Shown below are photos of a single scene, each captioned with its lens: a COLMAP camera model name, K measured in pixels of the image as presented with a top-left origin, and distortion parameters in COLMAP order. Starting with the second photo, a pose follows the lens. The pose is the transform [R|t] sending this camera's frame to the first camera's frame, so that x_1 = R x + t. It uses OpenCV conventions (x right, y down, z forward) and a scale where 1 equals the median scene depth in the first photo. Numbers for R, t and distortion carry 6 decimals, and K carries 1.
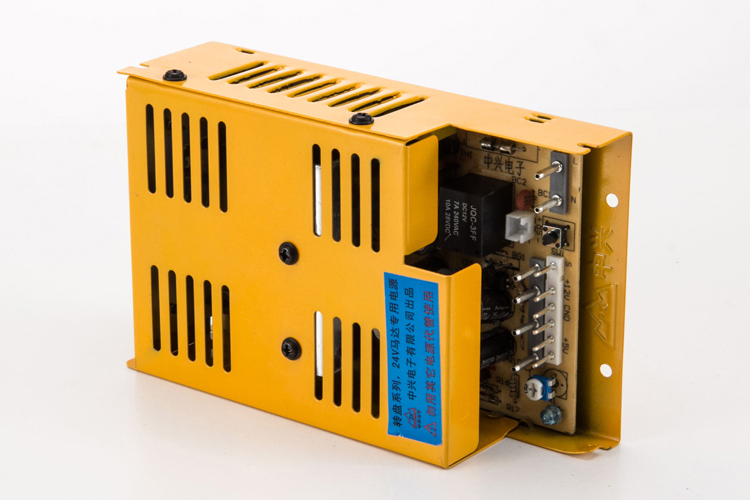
lens RADIAL K [[2559.7, 0, 375.0], [0, 2559.7, 250.0], [0, 0, 1]] dist [0.082950, 0.256848]
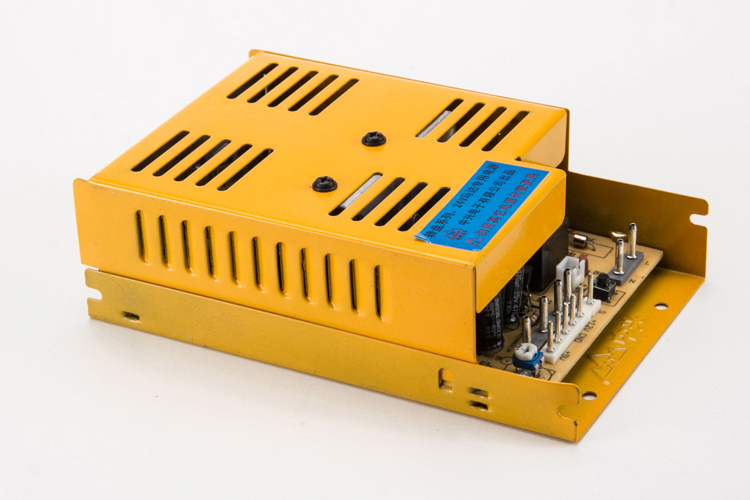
lens RADIAL K [[2168.8, 0, 375.0], [0, 2168.8, 250.0], [0, 0, 1]] dist [-0.031809, -0.106922]
pose [[0.725375, 0.687099, -0.041538, 0.030398], [-0.264926, 0.222970, -0.938136, 0.800746], [-0.635331, 0.691505, 0.343767, 0.751810]]
